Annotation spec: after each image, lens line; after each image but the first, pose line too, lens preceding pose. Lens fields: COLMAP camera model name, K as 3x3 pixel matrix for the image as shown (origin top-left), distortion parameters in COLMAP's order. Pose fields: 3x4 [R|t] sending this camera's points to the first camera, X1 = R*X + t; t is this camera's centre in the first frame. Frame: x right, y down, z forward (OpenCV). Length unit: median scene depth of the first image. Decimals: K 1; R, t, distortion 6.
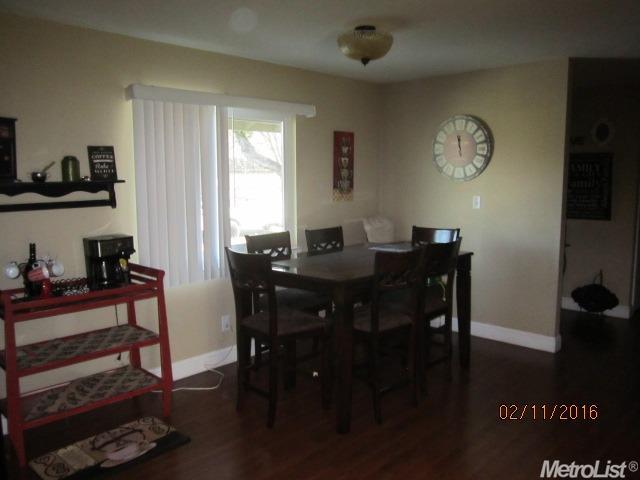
lens RADIAL K [[522.7, 0, 320.0], [0, 522.7, 240.0], [0, 0, 1]] dist [-0.005890, 0.003045]
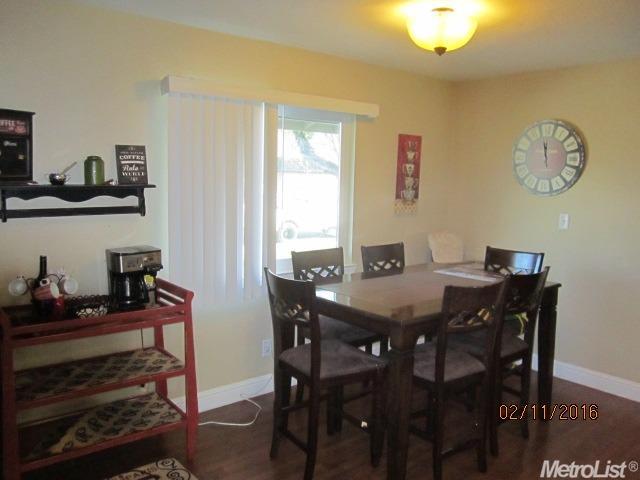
lens RADIAL K [[529.6, 0, 320.0], [0, 529.6, 240.0], [0, 0, 1]] dist [-0.006190, -0.004765]
pose [[0.992793, 0.044972, -0.111082, 0.001878], [-0.045547, 0.998959, -0.002639, -0.030795], [0.110848, 0.007679, 0.993808, 0.141540]]
